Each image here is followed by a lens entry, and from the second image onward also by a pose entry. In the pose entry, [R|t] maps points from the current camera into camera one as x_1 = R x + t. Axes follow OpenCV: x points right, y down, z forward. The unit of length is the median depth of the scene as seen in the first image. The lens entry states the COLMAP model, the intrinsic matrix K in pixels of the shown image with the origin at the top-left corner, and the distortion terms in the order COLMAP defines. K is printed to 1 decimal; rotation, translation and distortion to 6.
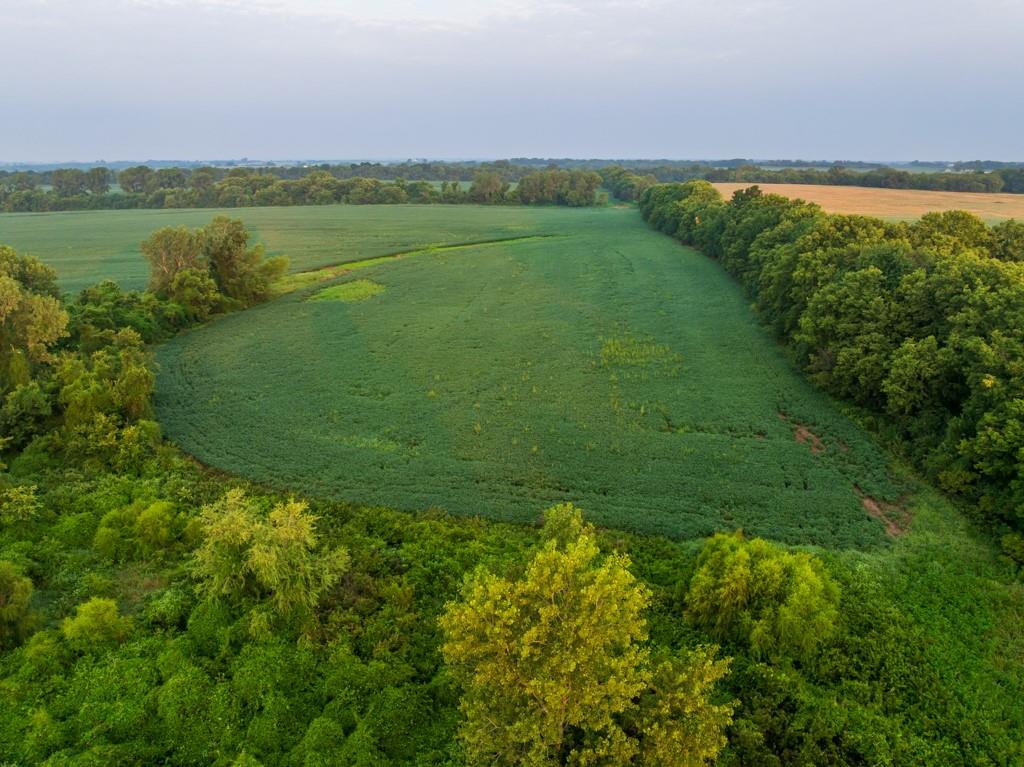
lens RADIAL K [[717.6, 0, 515.5], [0, 717.6, 381.4], [0, 0, 1]] dist [-0.039047, 0.000620]
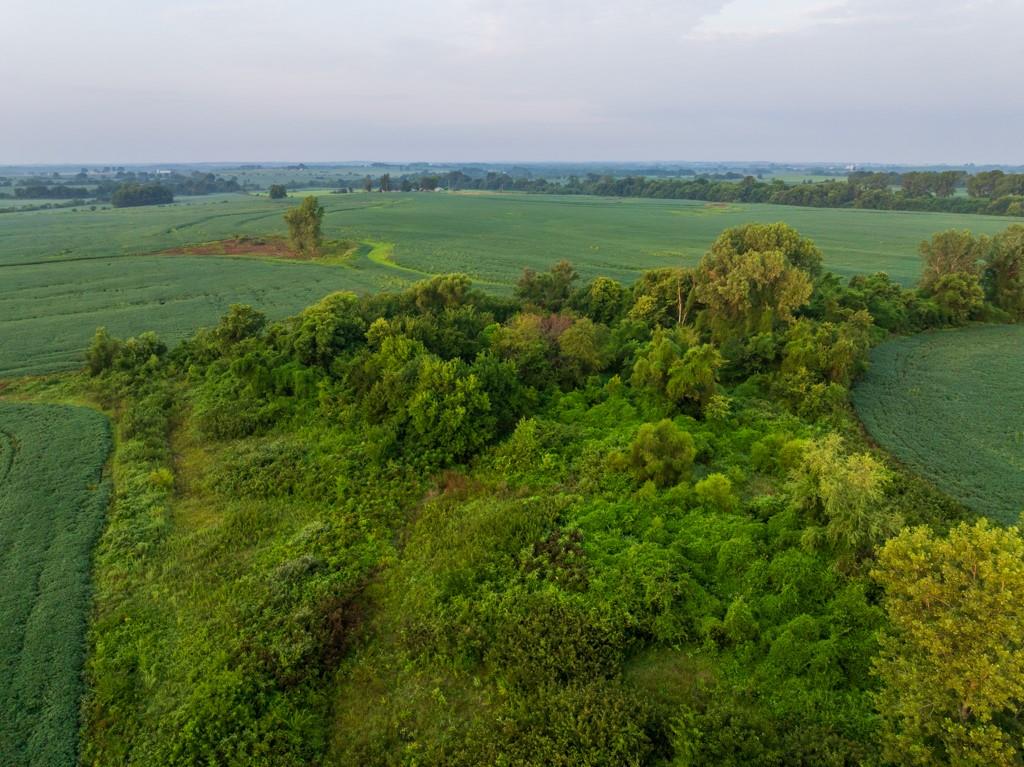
lens RADIAL K [[723.3, 0, 515.6], [0, 723.3, 378.8], [0, 0, 1]] dist [-0.055218, 0.027188]
pose [[0.484212, 0.250408, -0.838352, 0.130518], [-0.257825, 0.956462, 0.136773, 0.012952], [0.836101, 0.149921, 0.527692, -0.046089]]
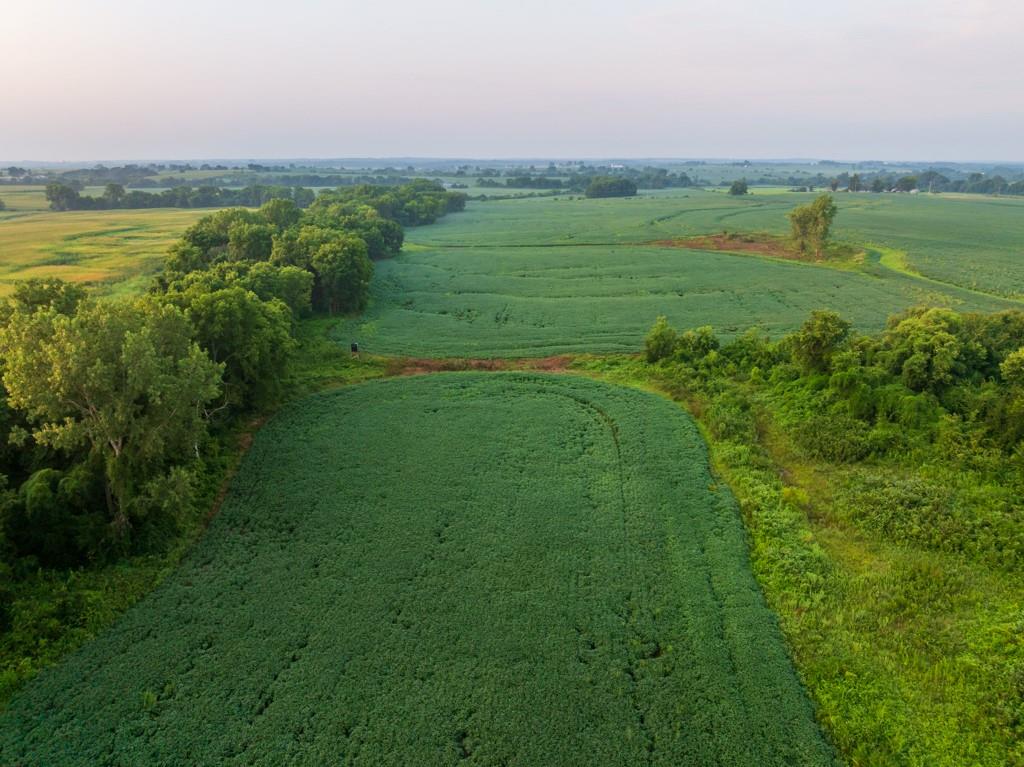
lens RADIAL K [[720.8, 0, 518.5], [0, 720.8, 384.4], [0, 0, 1]] dist [-0.024323, -0.029063]
pose [[-0.057735, 0.295985, -0.953446, 0.015798], [-0.291998, 0.908268, 0.299642, 0.070994], [0.954675, 0.295705, 0.033988, -0.221134]]
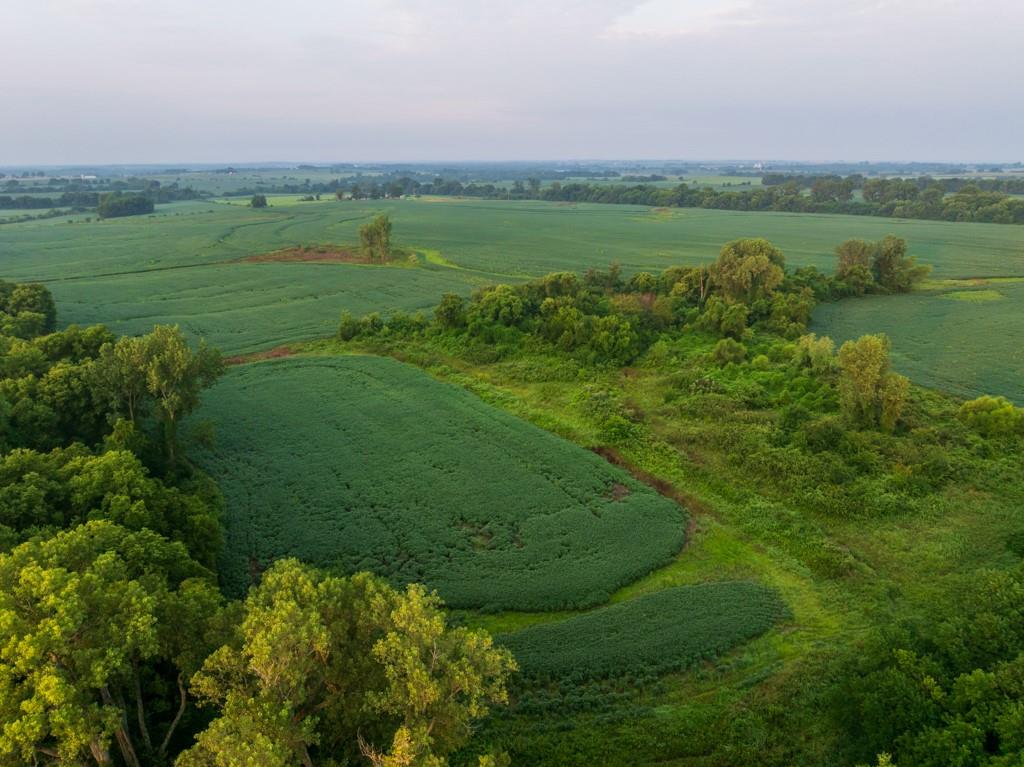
lens RADIAL K [[720.8, 0, 518.5], [0, 720.8, 384.4], [0, 0, 1]] dist [-0.024323, -0.029063]
pose [[0.582402, 0.237987, -0.777283, 0.487622], [-0.235719, 0.964544, 0.118703, 0.111866], [0.777974, 0.114088, 0.617851, -0.686978]]
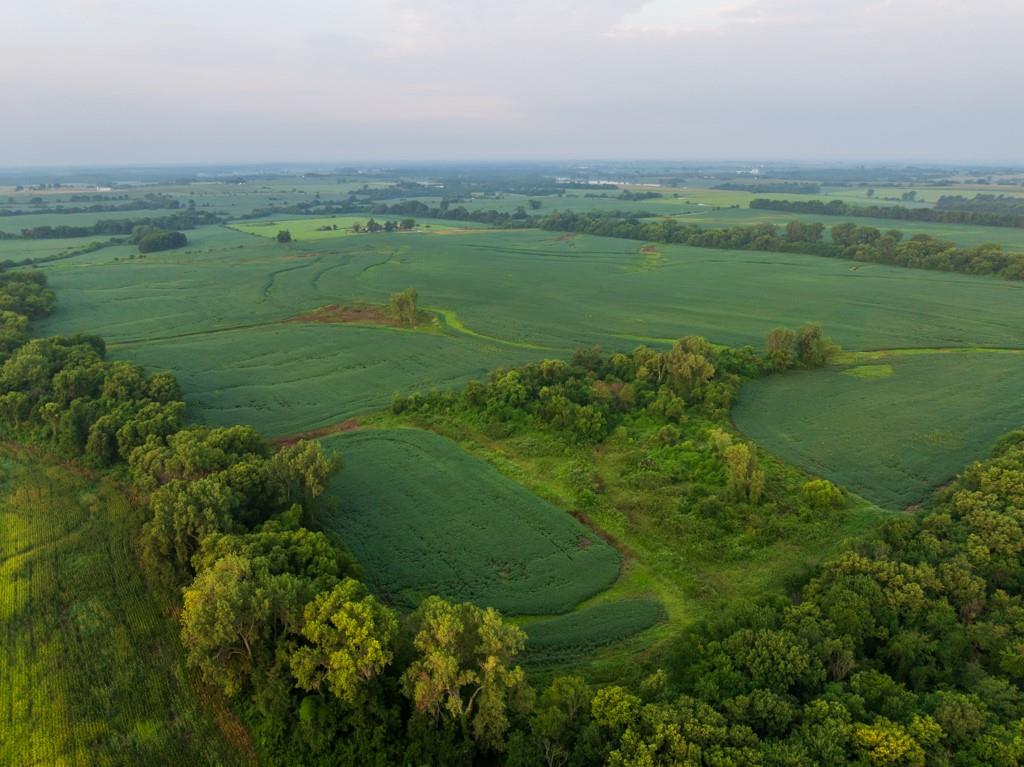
lens RADIAL K [[720.8, 0, 518.5], [0, 720.8, 384.4], [0, 0, 1]] dist [-0.024323, -0.029063]
pose [[0.581303, 0.241048, -0.777163, 0.885355], [-0.235201, 0.964119, 0.123109, -0.142478], [0.778953, 0.111226, 0.617140, -1.075628]]
